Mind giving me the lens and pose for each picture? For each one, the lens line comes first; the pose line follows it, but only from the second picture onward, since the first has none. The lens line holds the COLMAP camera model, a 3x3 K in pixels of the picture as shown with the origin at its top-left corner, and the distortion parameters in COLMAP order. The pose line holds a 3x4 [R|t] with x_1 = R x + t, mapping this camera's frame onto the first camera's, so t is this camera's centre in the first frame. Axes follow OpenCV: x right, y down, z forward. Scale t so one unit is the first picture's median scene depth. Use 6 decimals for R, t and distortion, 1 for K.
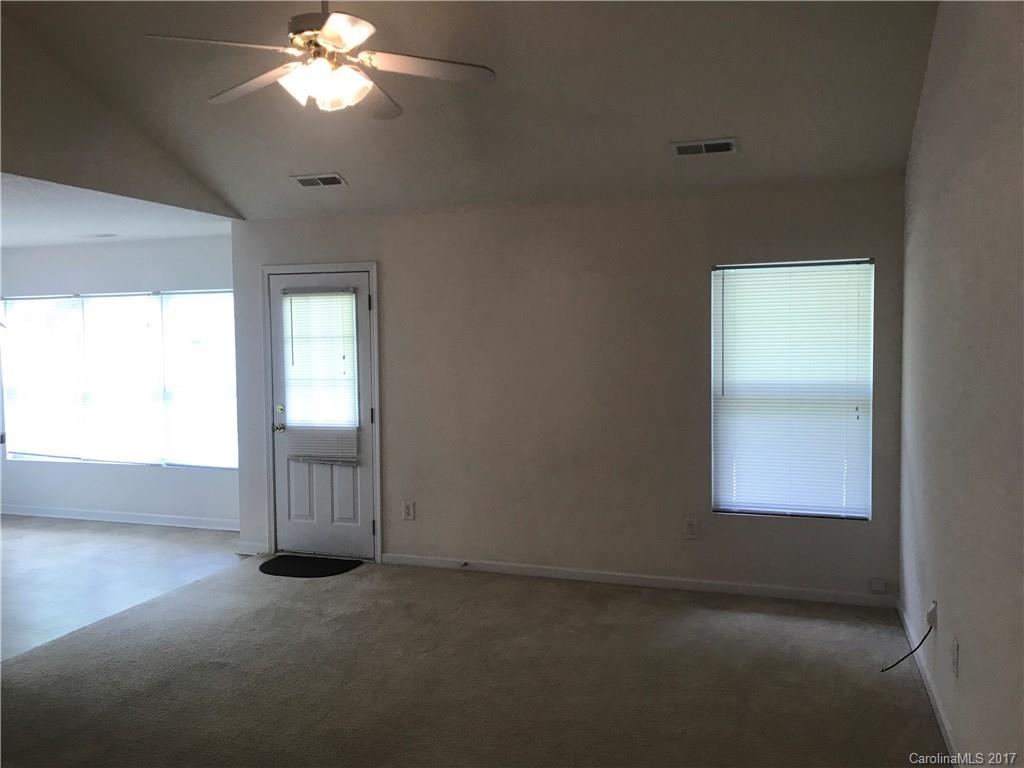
lens RADIAL K [[845.1, 0, 510.1], [0, 845.1, 379.9], [0, 0, 1]] dist [0.071729, -0.001846]
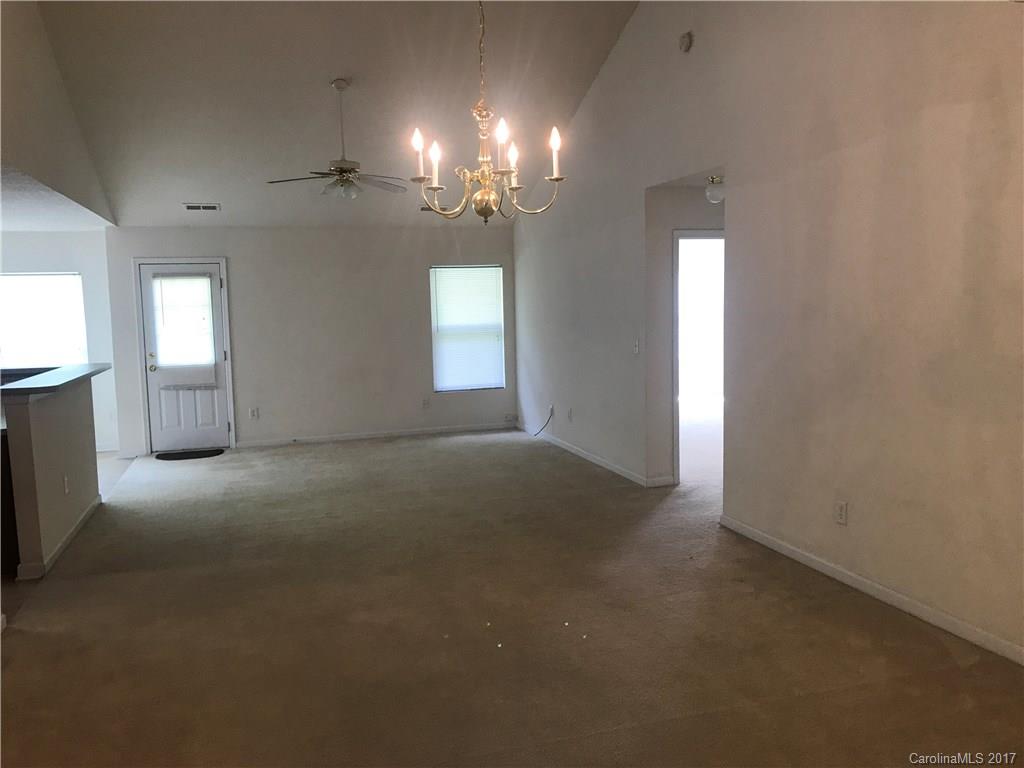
lens RADIAL K [[845.1, 0, 513.2], [0, 845.1, 384.8], [0, 0, 1]] dist [0.071729, -0.001846]
pose [[0.795487, -0.069671, 0.601952, -0.689327], [0.049790, 0.997525, 0.049657, 0.044114], [-0.603922, -0.009530, 0.796987, -0.578257]]
